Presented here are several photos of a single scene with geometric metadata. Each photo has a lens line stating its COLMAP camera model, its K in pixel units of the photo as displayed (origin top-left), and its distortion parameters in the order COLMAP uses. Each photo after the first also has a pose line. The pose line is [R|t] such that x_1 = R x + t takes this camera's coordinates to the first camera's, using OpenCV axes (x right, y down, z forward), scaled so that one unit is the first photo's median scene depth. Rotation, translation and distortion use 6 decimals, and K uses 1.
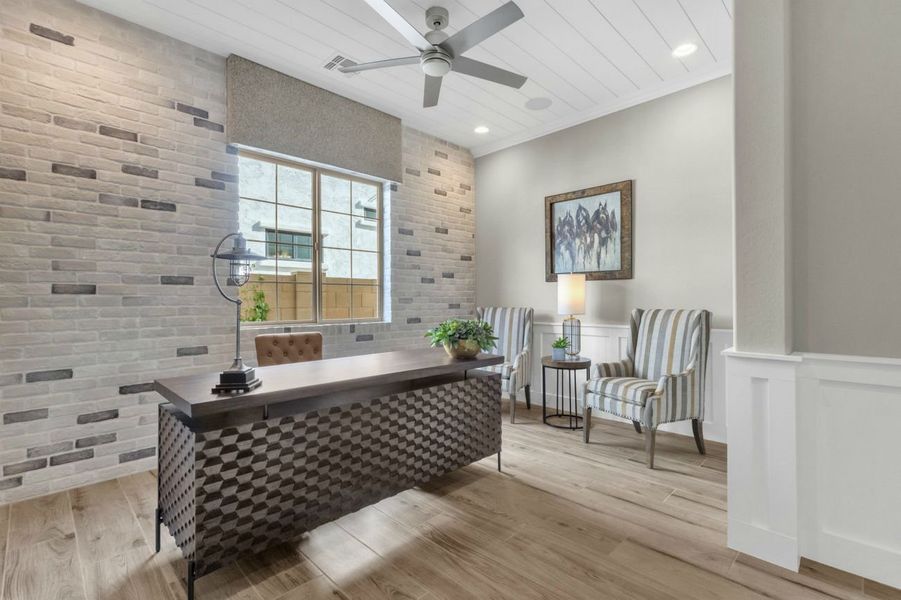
lens RADIAL K [[415.5, 0, 450.3], [0, 415.5, 300.4], [0, 0, 1]] dist [0.011517, -0.000235]
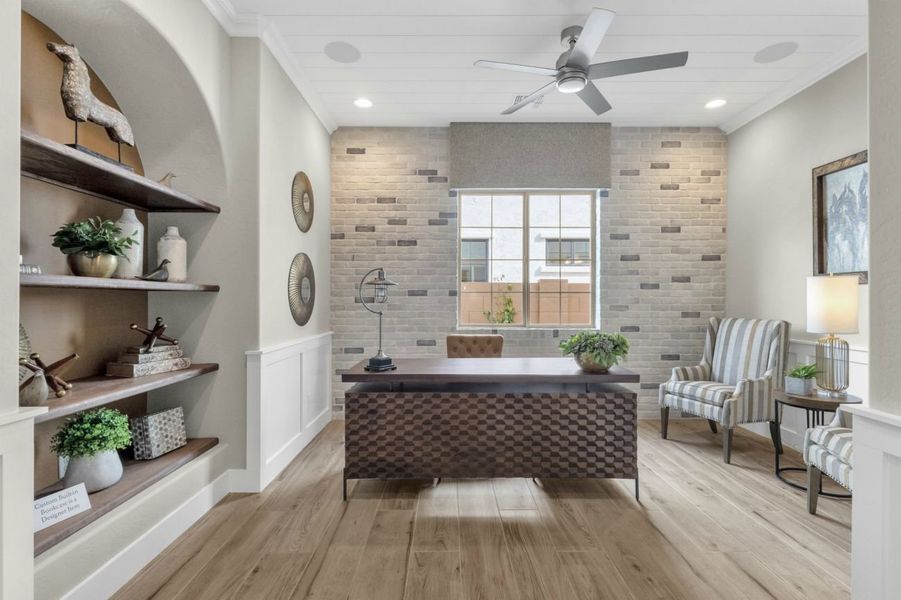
lens RADIAL K [[415.5, 0, 450.9], [0, 415.5, 300.3], [0, 0, 1]] dist [0.011517, -0.000235]
pose [[0.715805, 0.005466, -0.698279, 0.396892], [-0.004351, 0.999985, 0.003367, -0.025979], [0.698287, 0.000628, 0.715818, 0.048606]]
